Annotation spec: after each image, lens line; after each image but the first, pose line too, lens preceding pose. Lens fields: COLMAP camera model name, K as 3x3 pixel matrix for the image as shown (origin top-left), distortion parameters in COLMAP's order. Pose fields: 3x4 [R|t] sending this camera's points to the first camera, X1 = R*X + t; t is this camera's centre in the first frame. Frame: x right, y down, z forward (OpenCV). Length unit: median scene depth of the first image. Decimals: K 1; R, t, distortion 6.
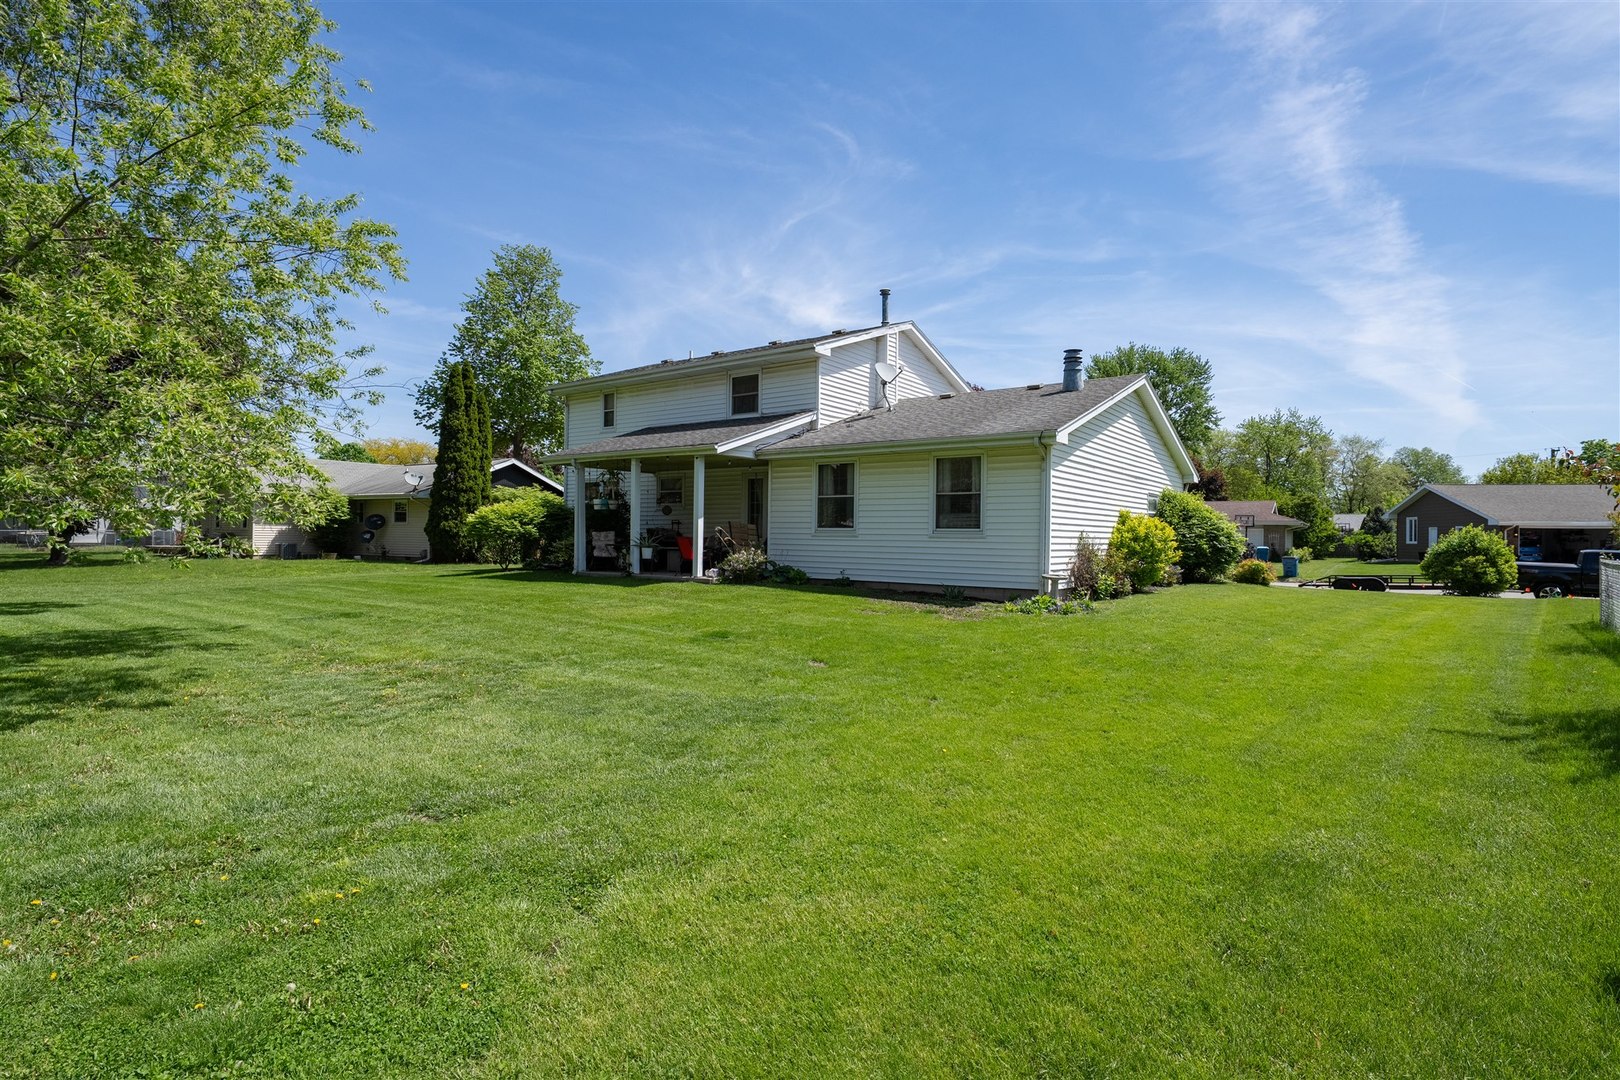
lens RADIAL K [[831.7, 0, 811.8], [0, 831.7, 537.3], [0, 0, 1]] dist [-0.013718, 0.000146]
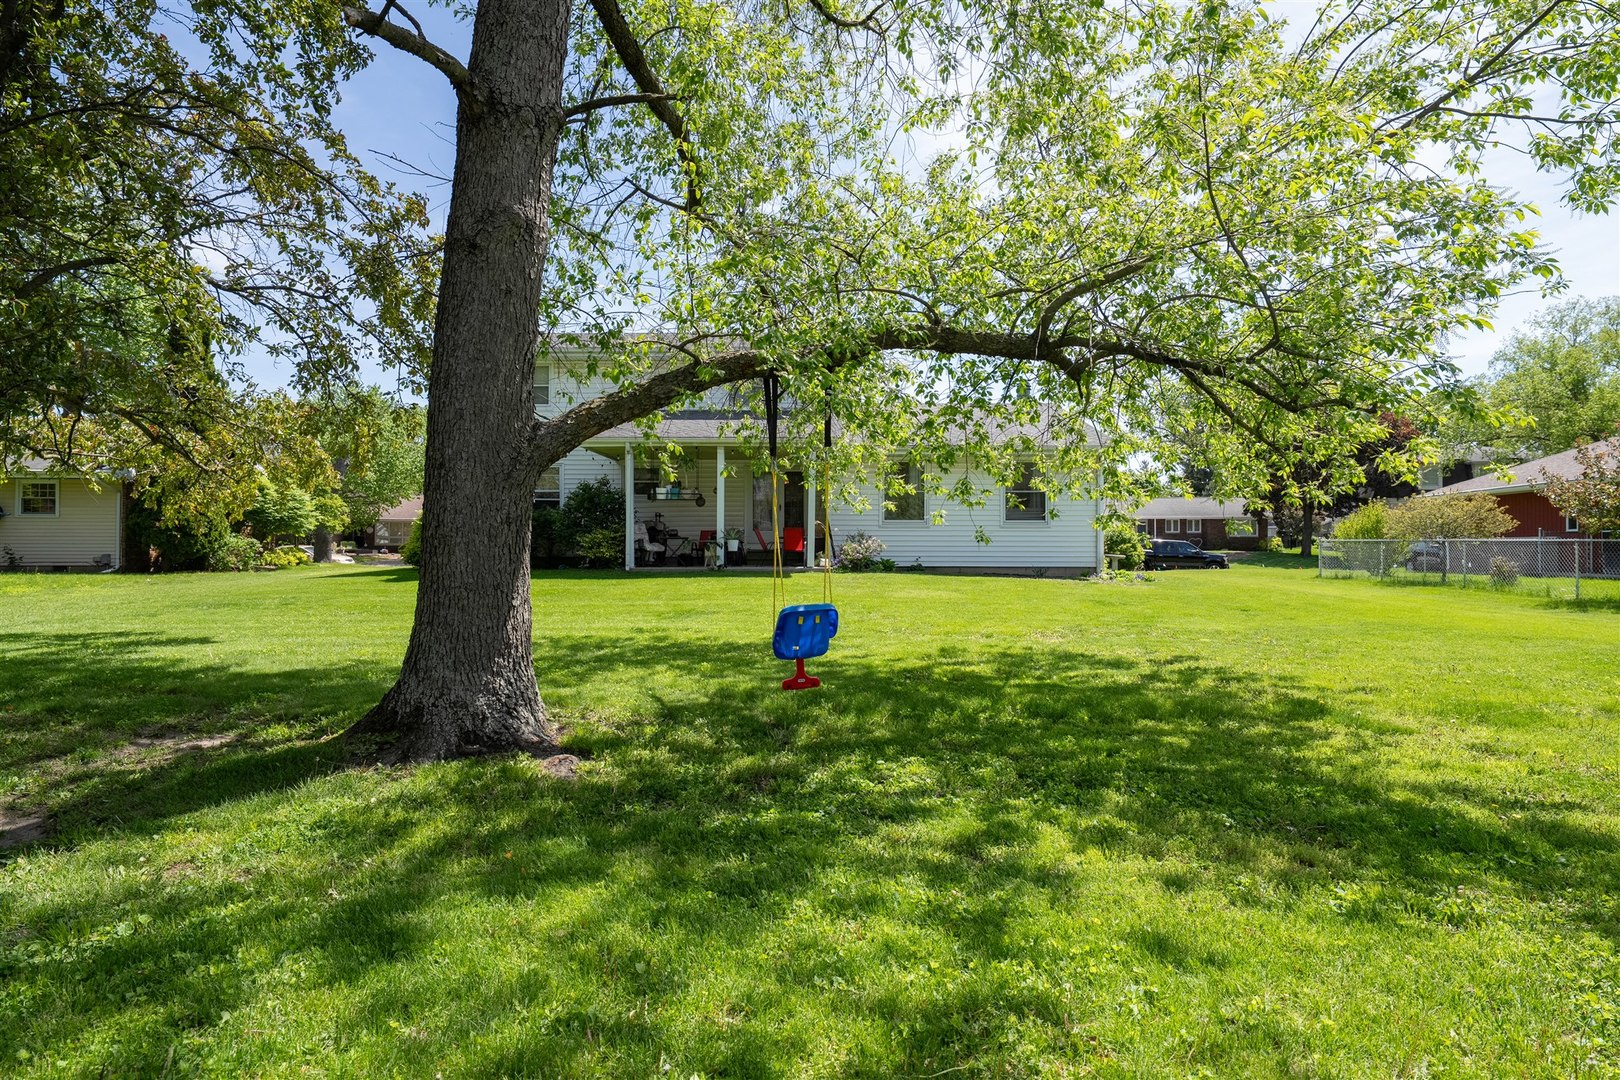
lens RADIAL K [[899.5, 0, 808.8], [0, 899.5, 538.7], [0, 0, 1]] dist [0.004004, 0.000227]
pose [[0.796331, -0.004369, 0.604846, -0.612185], [0.008596, 0.999955, -0.004094, 0.013556], [-0.604801, 0.008459, 0.796332, 0.088783]]
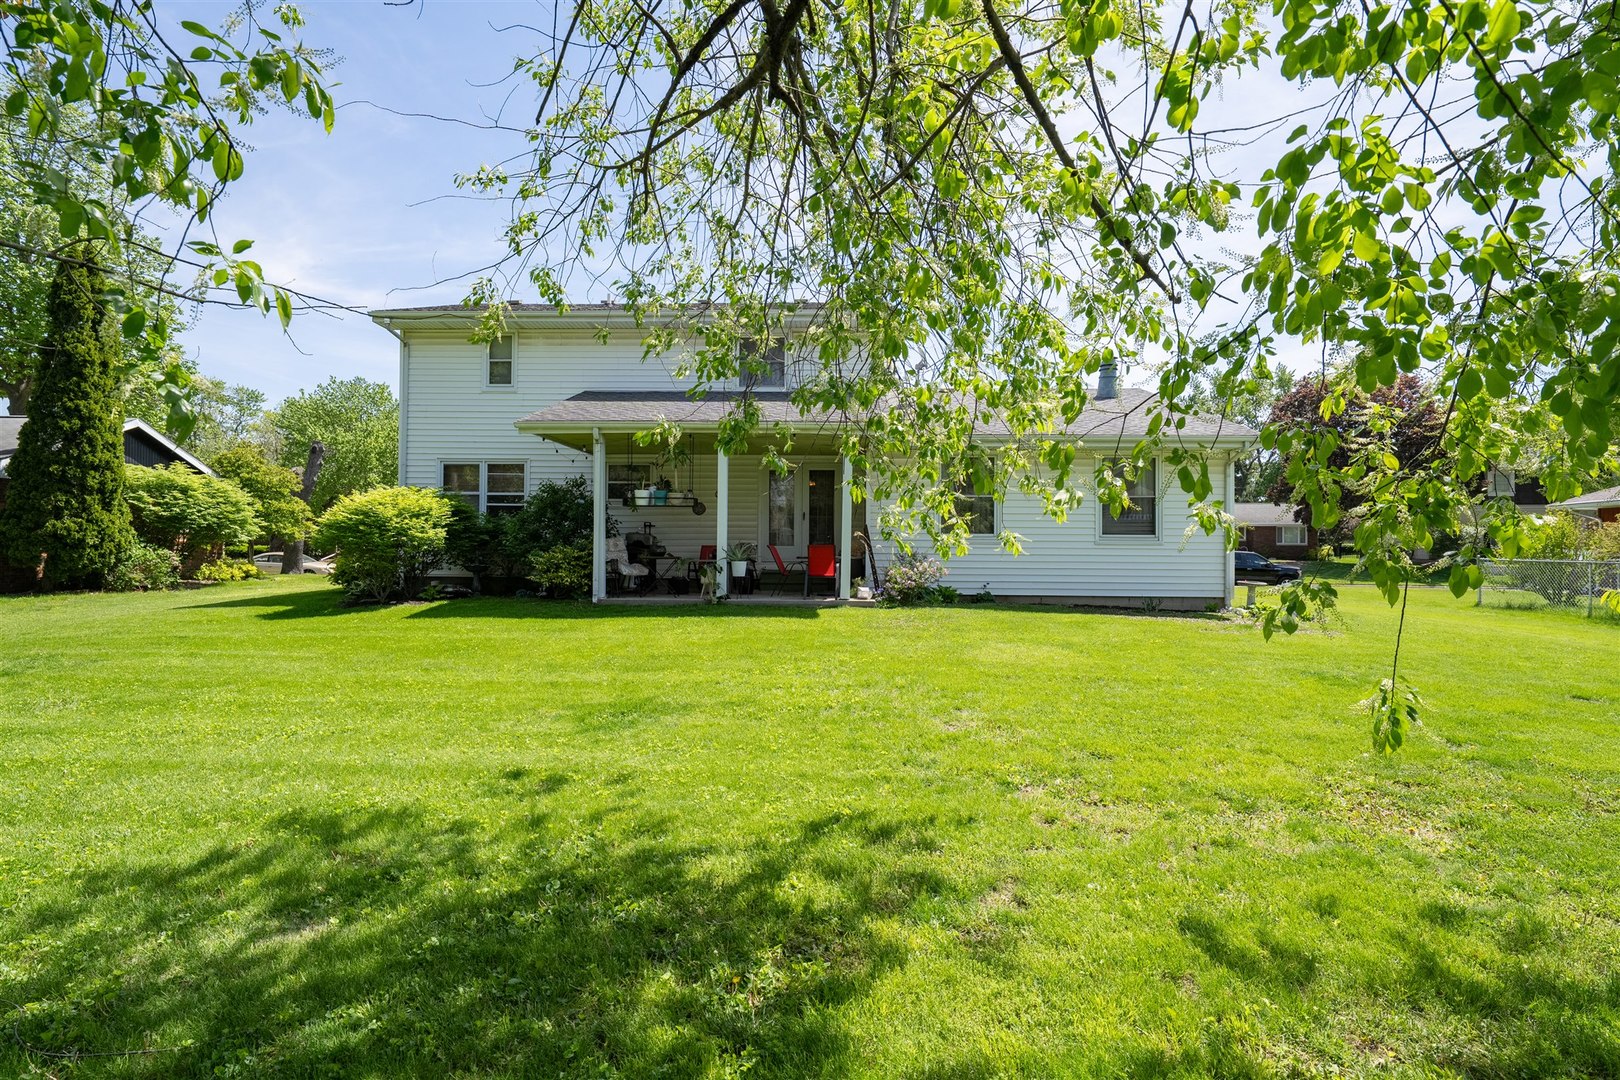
lens RADIAL K [[831.7, 0, 813.6], [0, 831.7, 547.7], [0, 0, 1]] dist [-0.013718, 0.000146]
pose [[0.812558, -0.005977, 0.582850, -0.450610], [0.002925, 0.999977, 0.006177, -0.002131], [-0.582873, -0.003315, 0.812556, 0.308741]]
